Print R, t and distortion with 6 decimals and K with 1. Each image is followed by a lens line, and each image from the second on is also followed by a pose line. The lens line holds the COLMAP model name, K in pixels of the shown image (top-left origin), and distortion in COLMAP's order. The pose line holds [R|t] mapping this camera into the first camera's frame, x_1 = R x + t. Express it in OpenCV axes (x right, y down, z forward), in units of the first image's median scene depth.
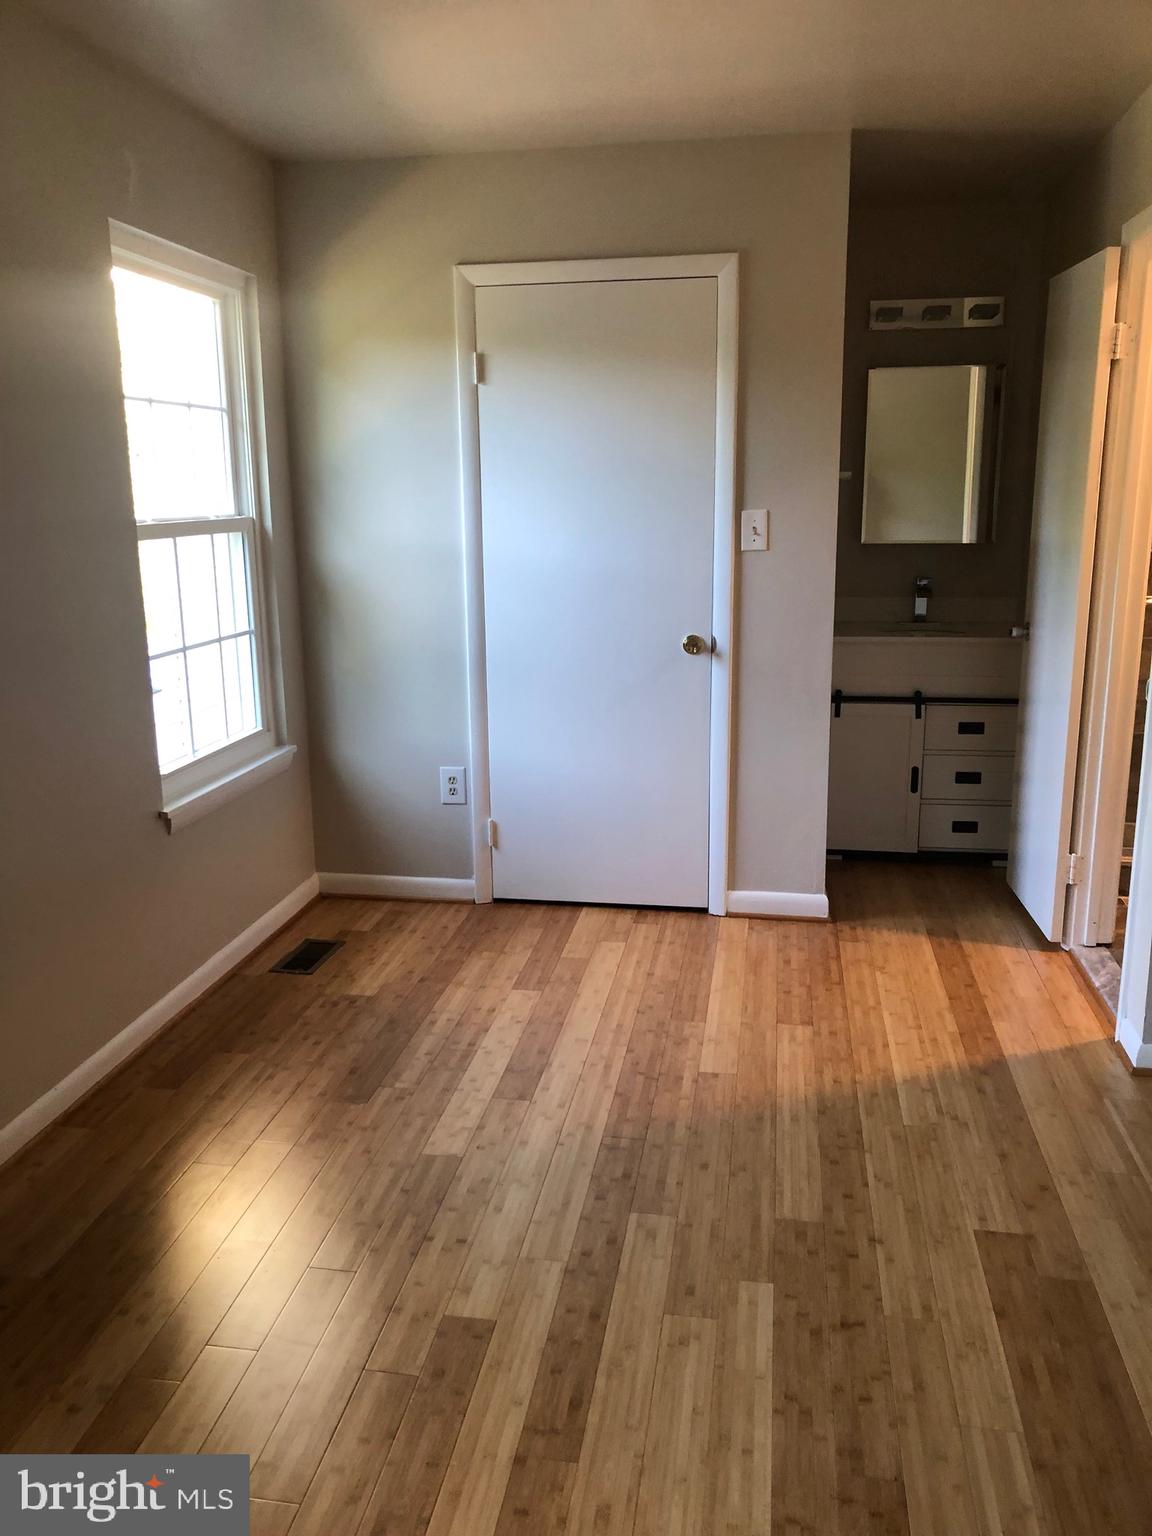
lens RADIAL K [[1257.7, 0, 576.3], [0, 1257.7, 767.8], [0, 0, 1]] dist [0.014561, 0.021537]
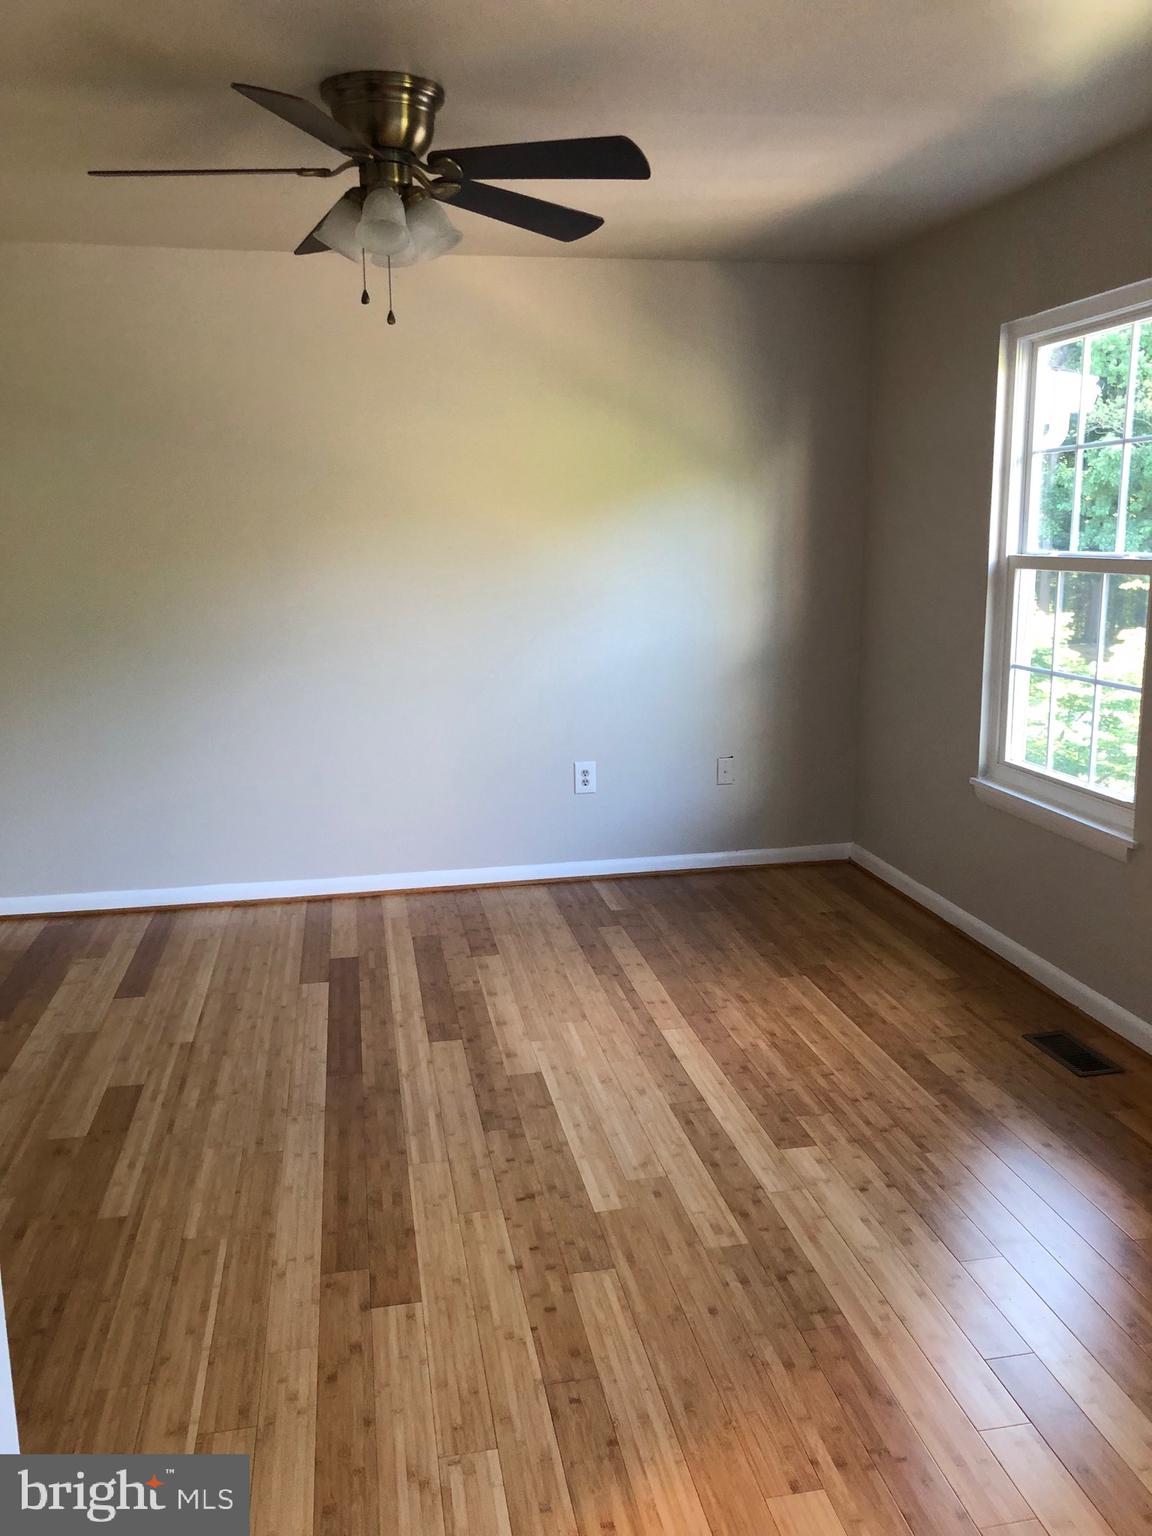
lens RADIAL K [[1257.7, 0, 577.6], [0, 1257.7, 768.4], [0, 0, 1]] dist [0.014561, 0.021537]
pose [[-0.941264, 0.078849, -0.328338, 0.494434], [-0.060311, 0.917464, 0.393221, -0.405614], [0.332243, 0.389927, -0.858820, 1.737661]]
